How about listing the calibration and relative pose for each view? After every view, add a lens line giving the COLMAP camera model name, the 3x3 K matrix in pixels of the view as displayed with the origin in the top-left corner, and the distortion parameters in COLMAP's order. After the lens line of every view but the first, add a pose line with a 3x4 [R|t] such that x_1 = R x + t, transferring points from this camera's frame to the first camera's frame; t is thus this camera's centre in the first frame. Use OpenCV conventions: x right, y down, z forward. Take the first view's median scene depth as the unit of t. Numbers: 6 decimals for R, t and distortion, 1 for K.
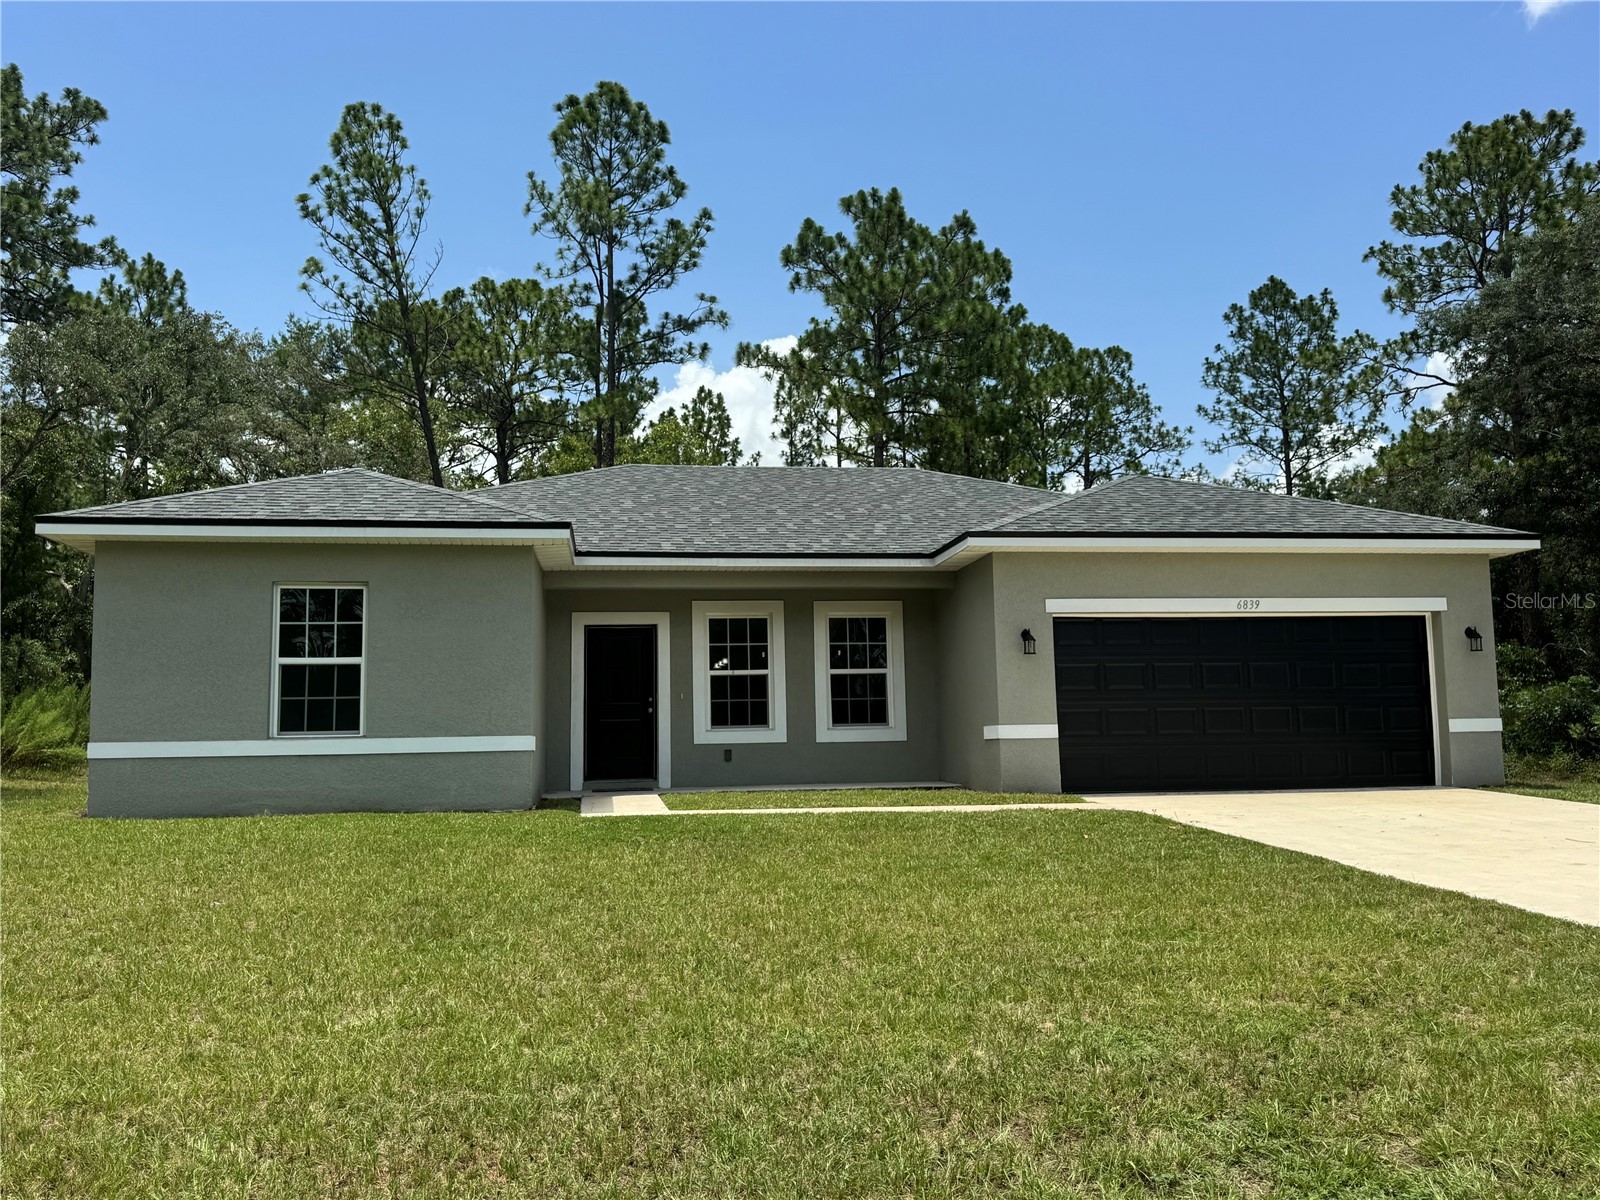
lens RADIAL K [[1304.4, 0, 805.4], [0, 1304.4, 609.3], [0, 0, 1]] dist [0.029003, -0.067987]
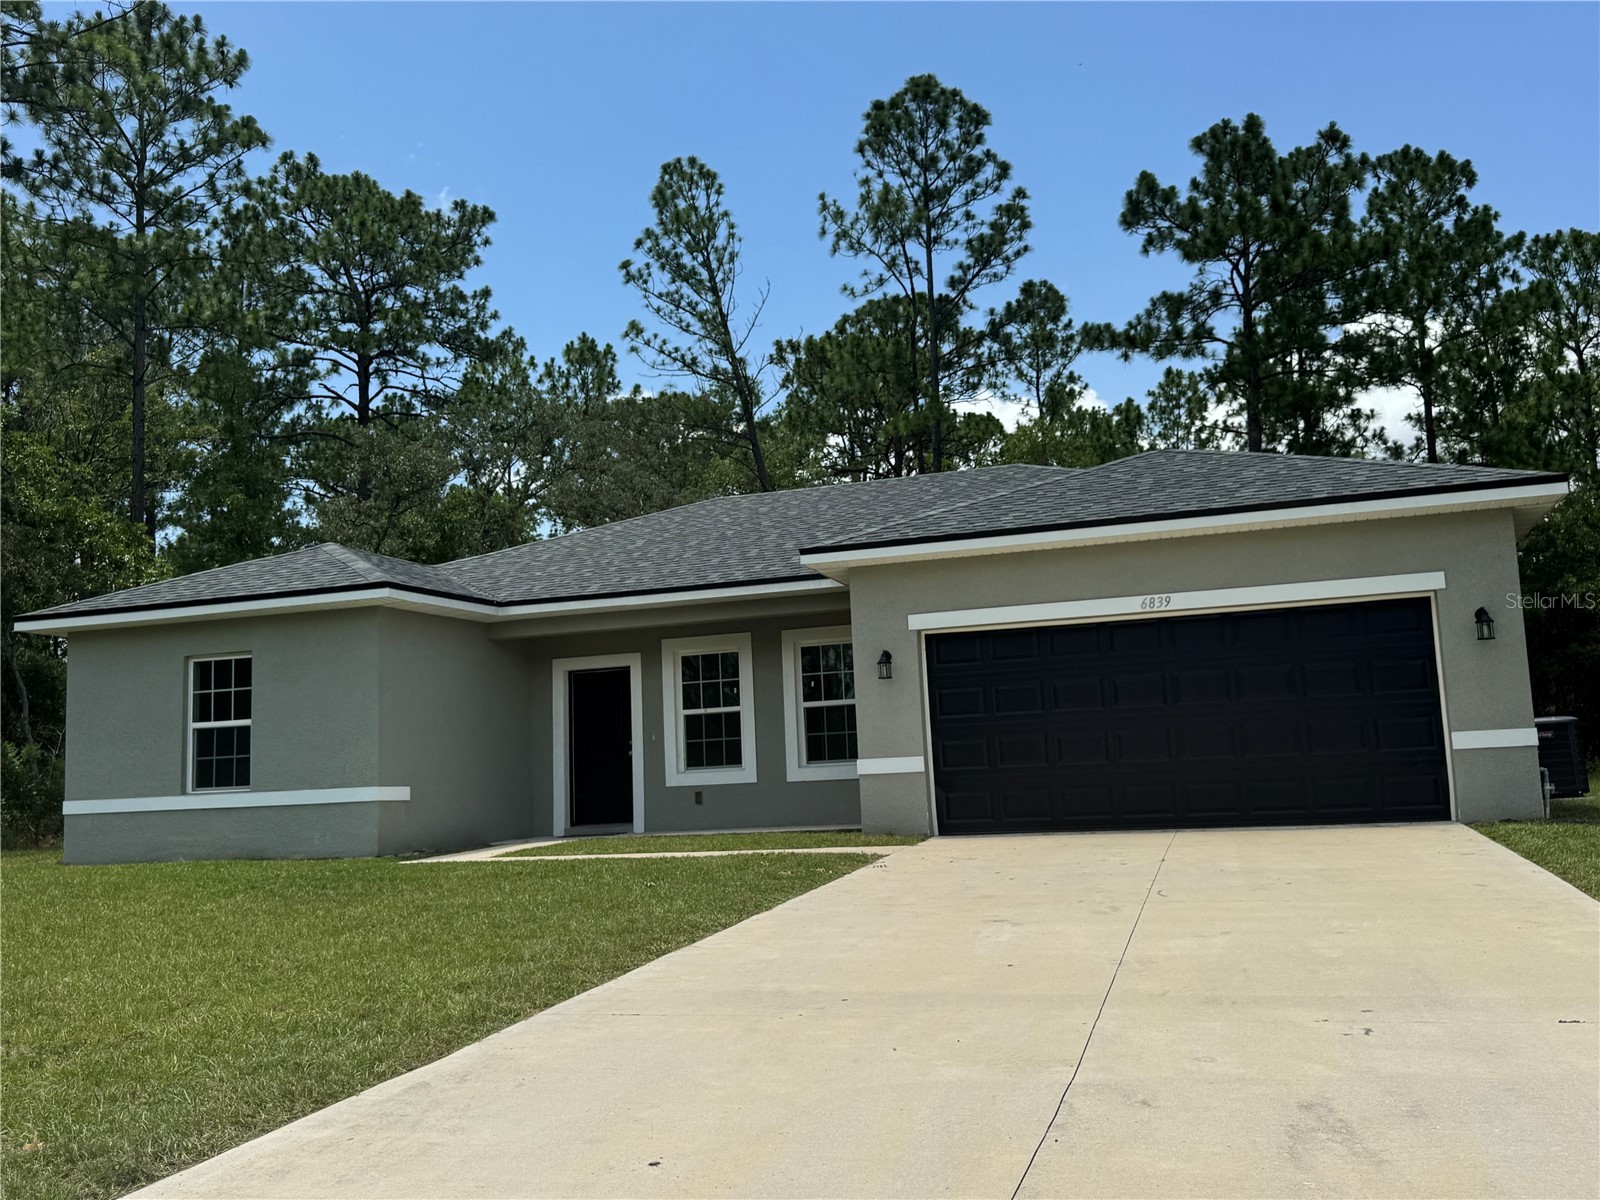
lens RADIAL K [[1432.6, 0, 796.1], [0, 1432.6, 601.5], [0, 0, 1]] dist [0.069800, -0.055417]
pose [[0.888980, -0.081338, -0.450665, 0.481982], [0.071712, 0.996685, -0.038428, 0.013443], [0.452296, 0.001844, 0.891866, 0.089125]]
